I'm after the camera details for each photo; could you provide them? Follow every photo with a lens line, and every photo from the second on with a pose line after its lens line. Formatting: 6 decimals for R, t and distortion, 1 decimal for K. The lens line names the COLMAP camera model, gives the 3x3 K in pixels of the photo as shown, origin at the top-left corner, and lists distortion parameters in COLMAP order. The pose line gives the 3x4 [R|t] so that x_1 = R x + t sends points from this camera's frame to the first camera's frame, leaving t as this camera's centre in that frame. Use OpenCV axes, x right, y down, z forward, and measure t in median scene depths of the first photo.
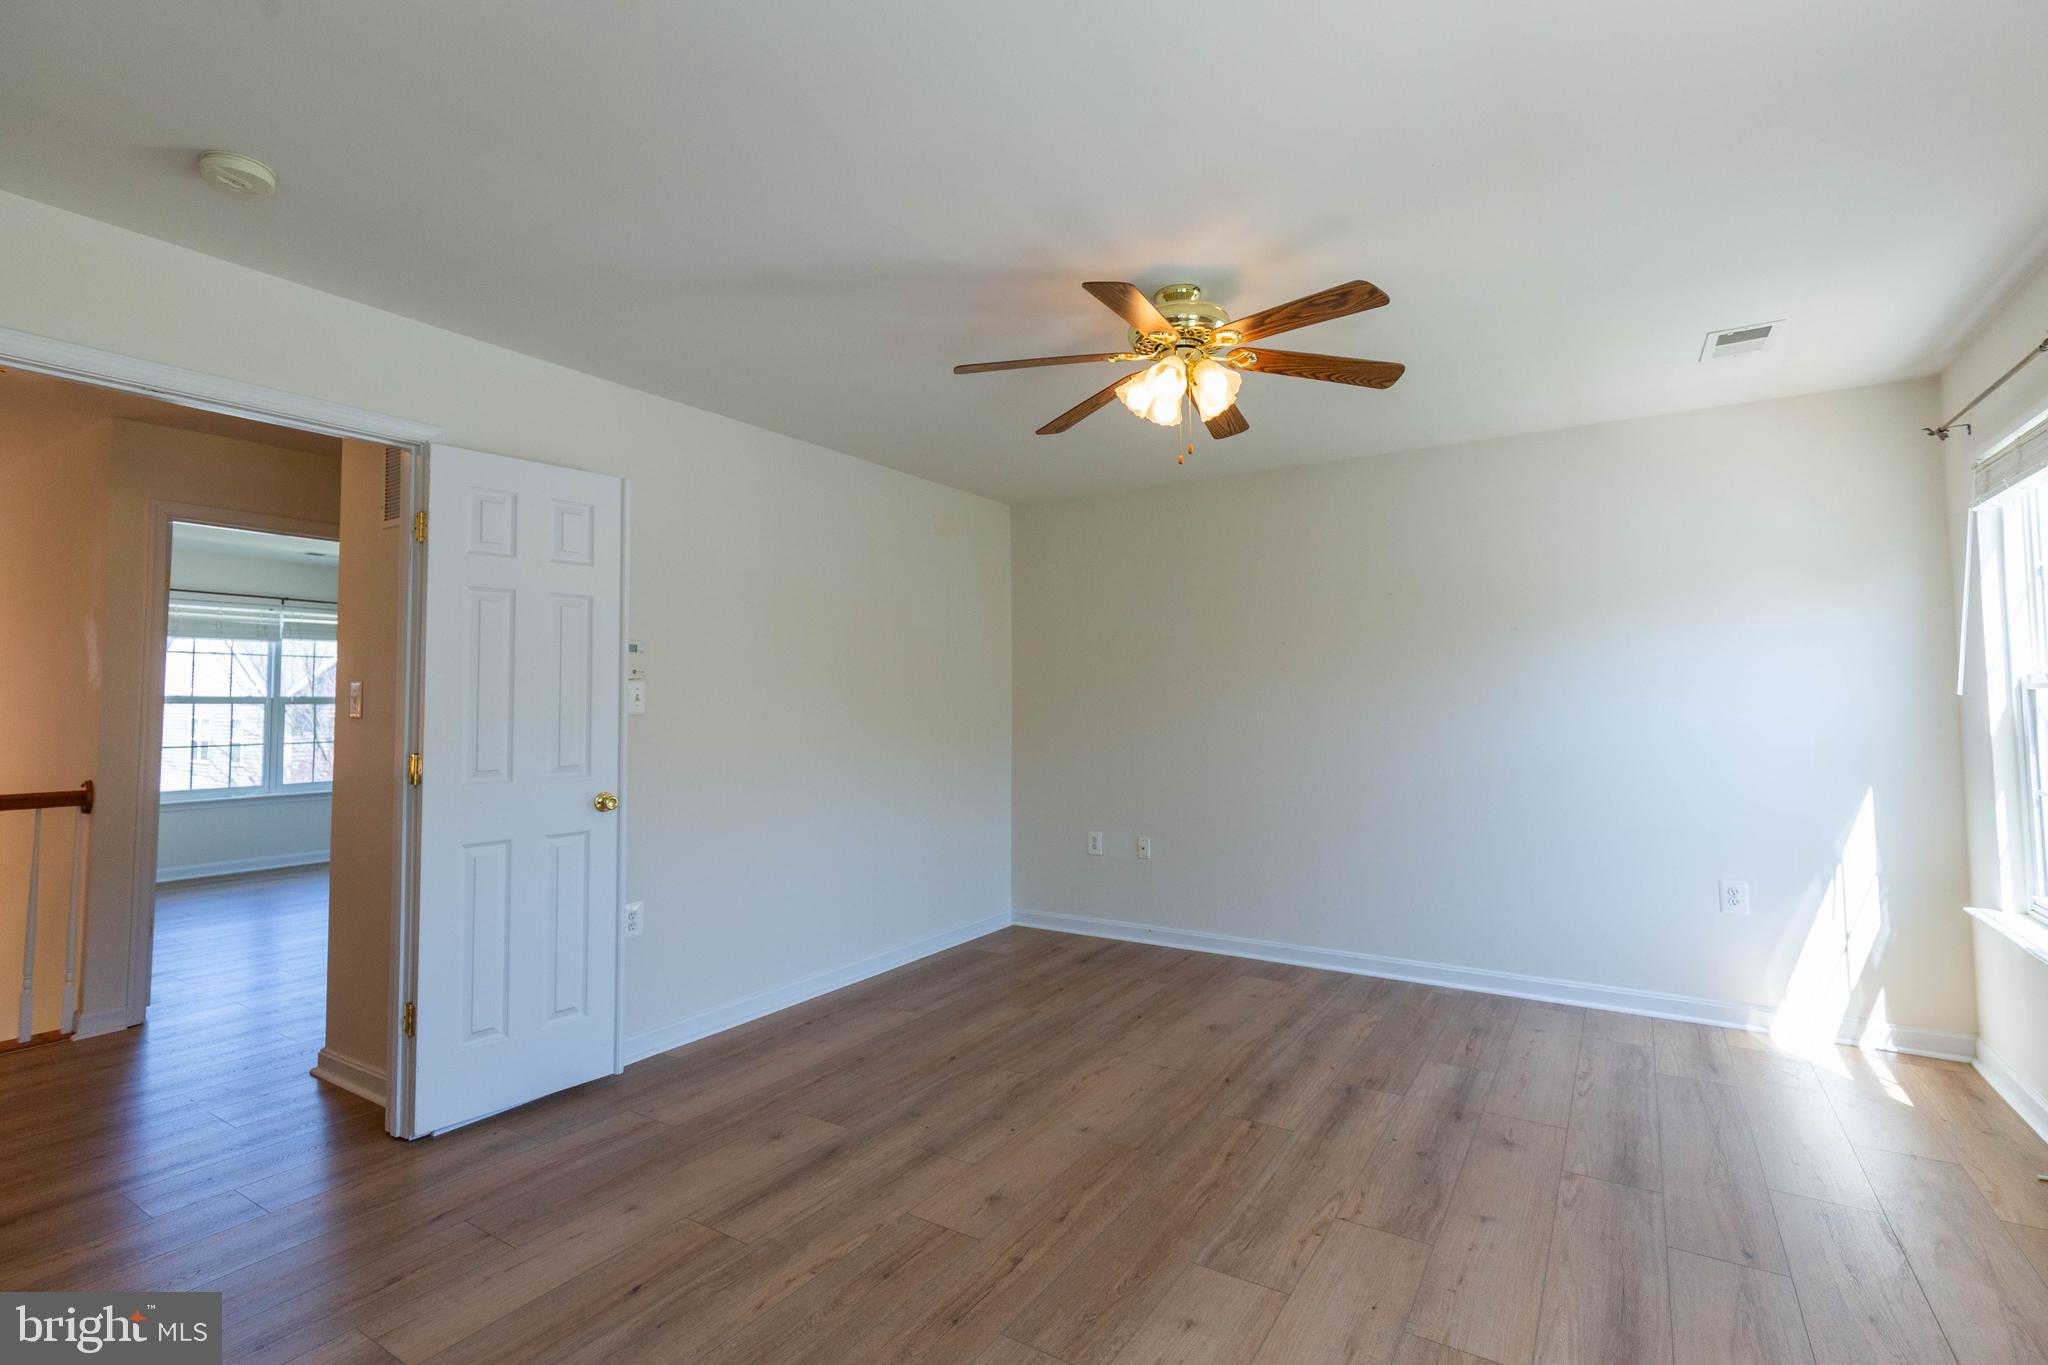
lens RADIAL K [[948.5, 0, 1013.7], [0, 948.5, 654.7], [0, 0, 1]] dist [0.008104, -0.002733]
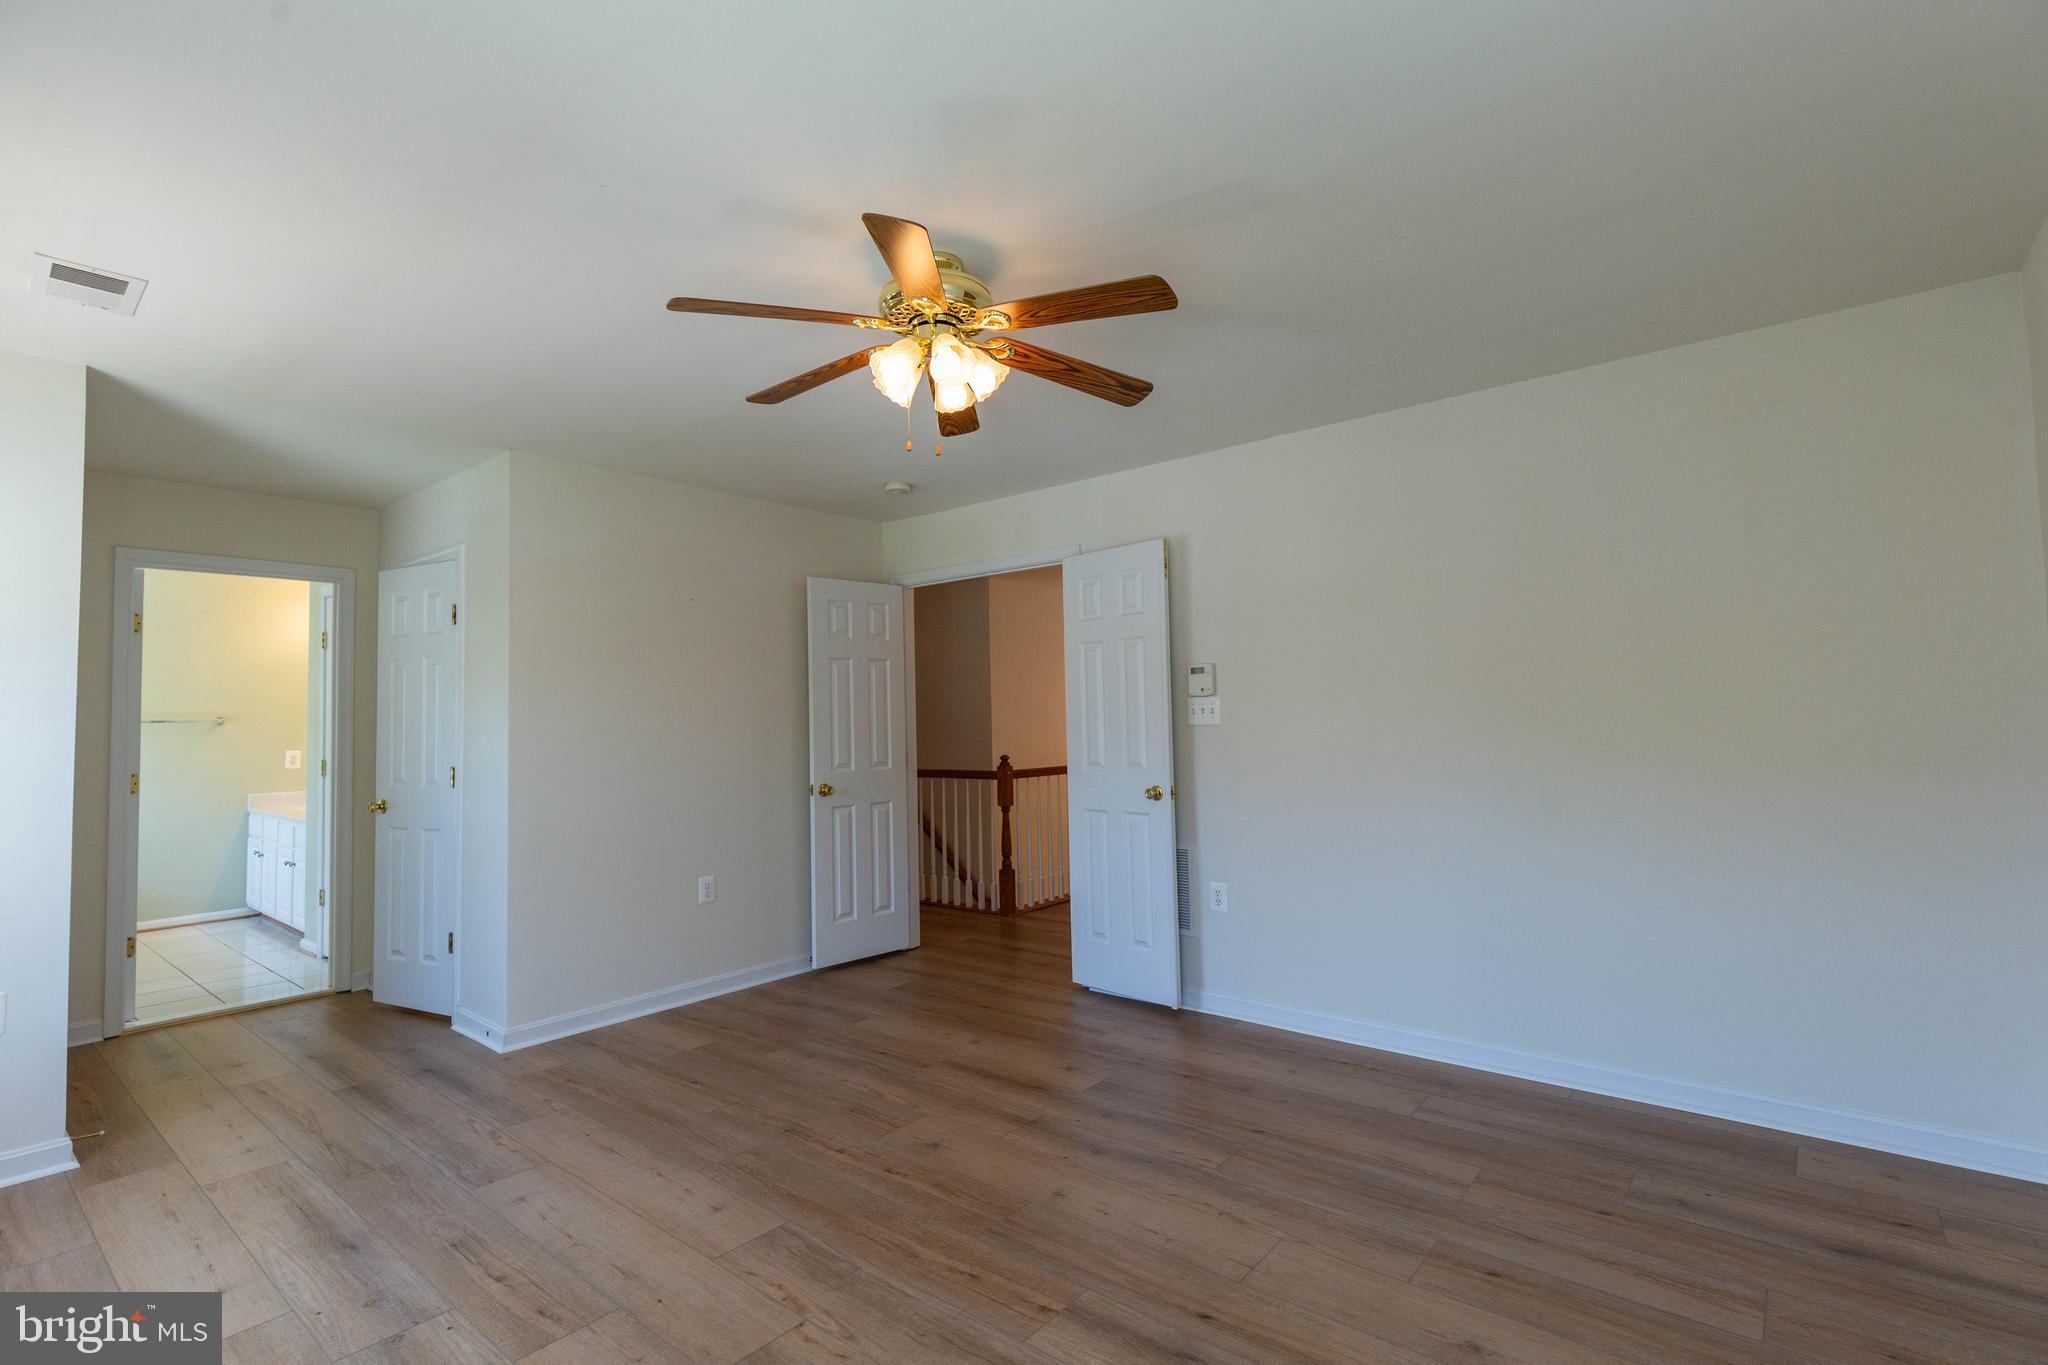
lens RADIAL K [[948.5, 0, 1027.2], [0, 948.5, 674.2], [0, 0, 1]] dist [0.008104, -0.002733]
pose [[-0.113825, -0.041227, -0.992645, 0.870698], [0.073630, 0.996041, -0.049811, 0.045176], [0.990769, -0.078758, -0.110339, 0.971650]]
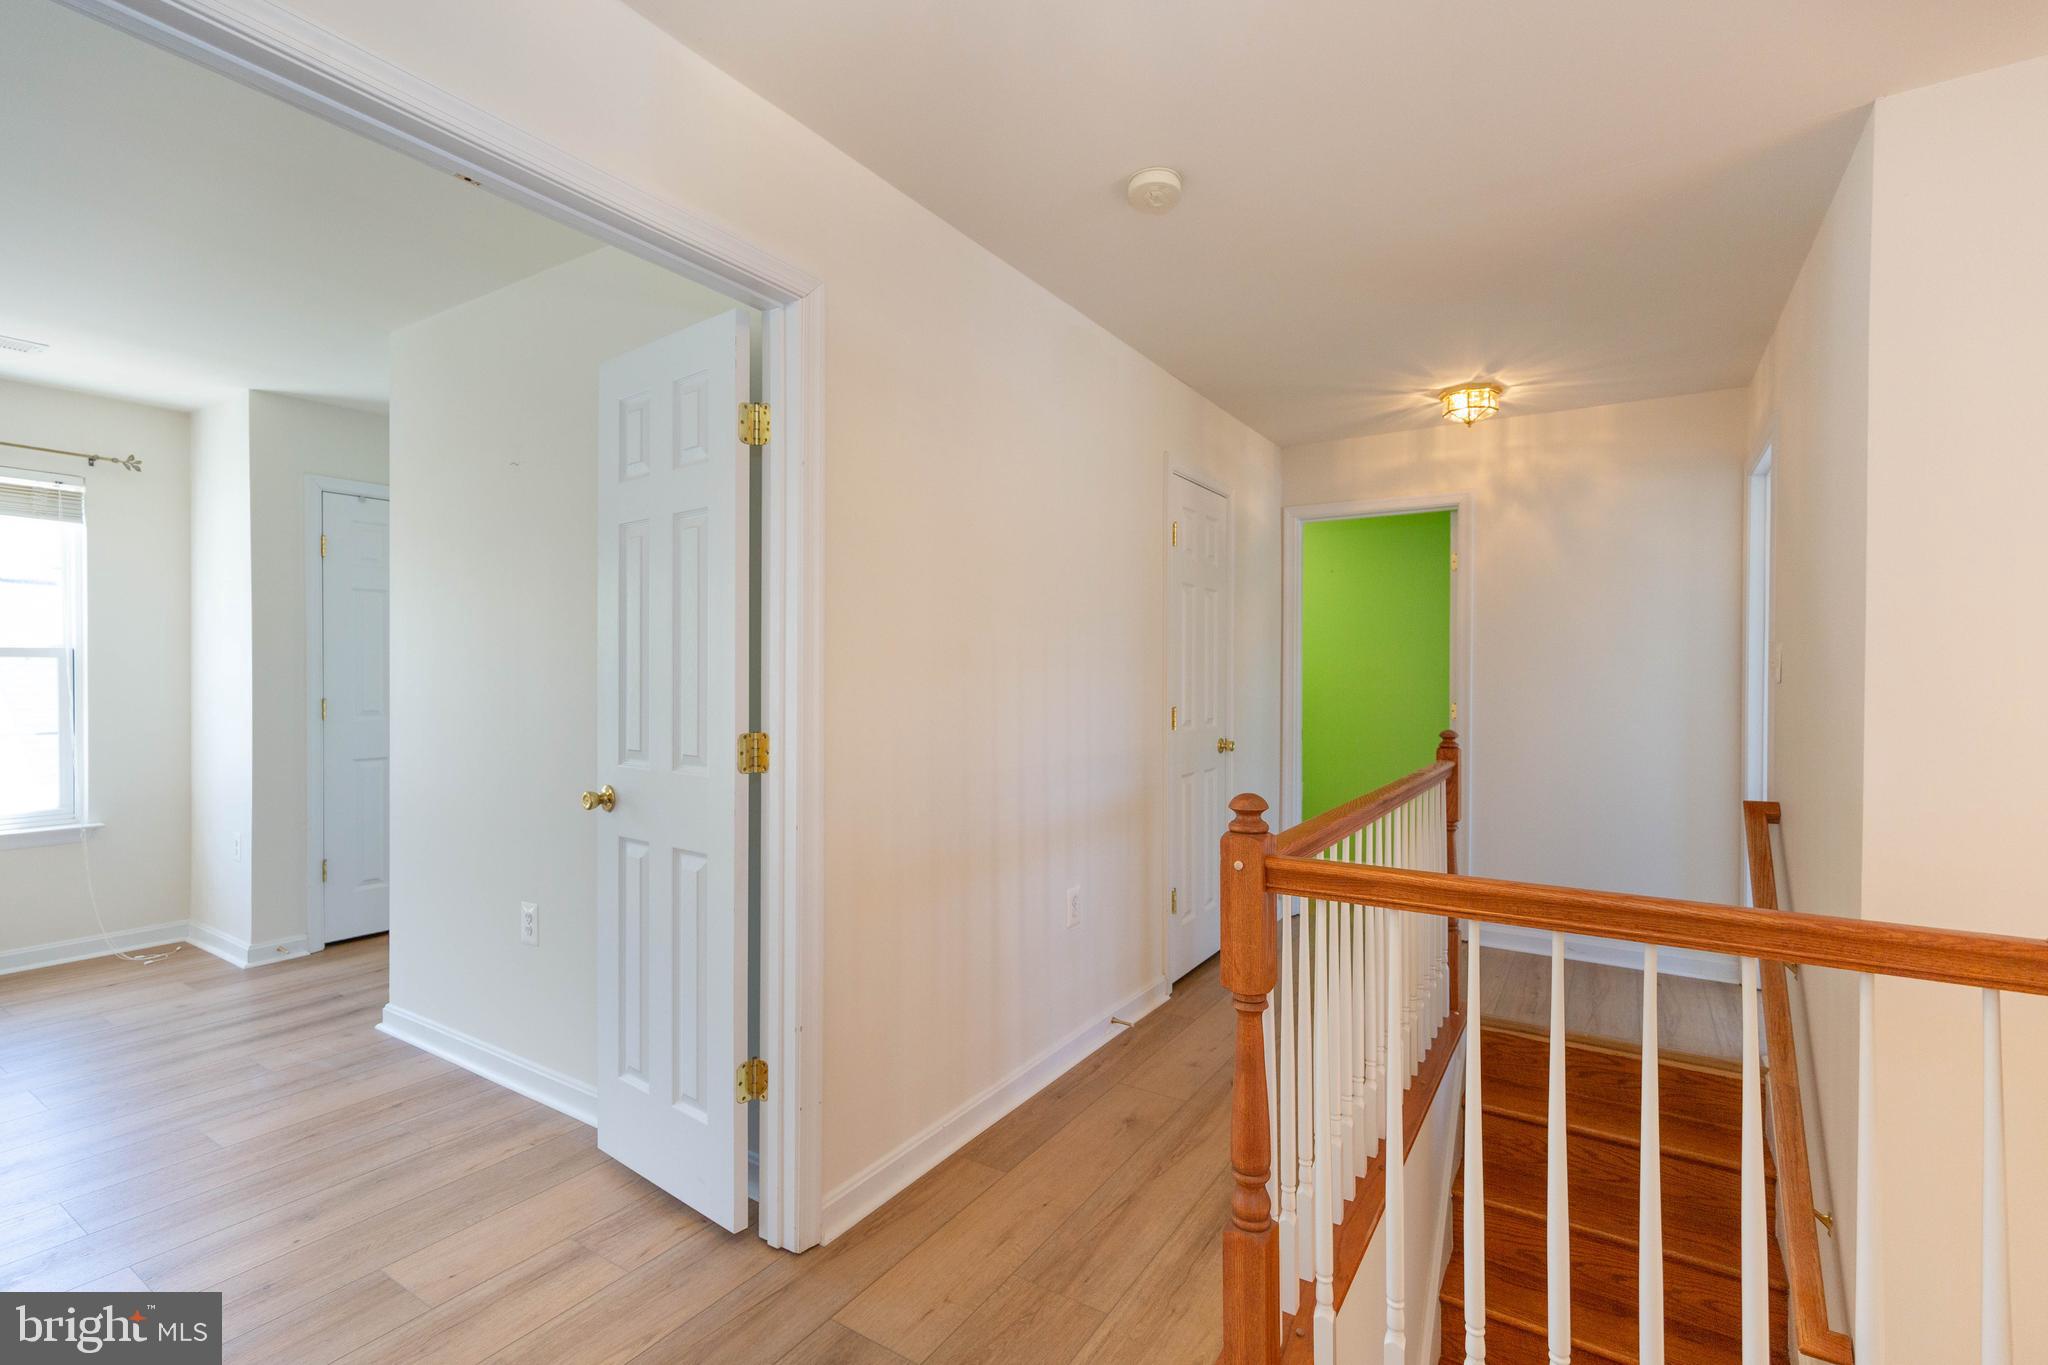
lens RADIAL K [[948.5, 0, 1009.8], [0, 948.5, 673.5], [0, 0, 1]] dist [0.008104, -0.002733]
pose [[-0.999878, 0.006372, 0.014262, -0.938839], [0.005785, 0.999150, -0.040815, 0.065360], [-0.014510, -0.040728, -0.999065, 1.204515]]
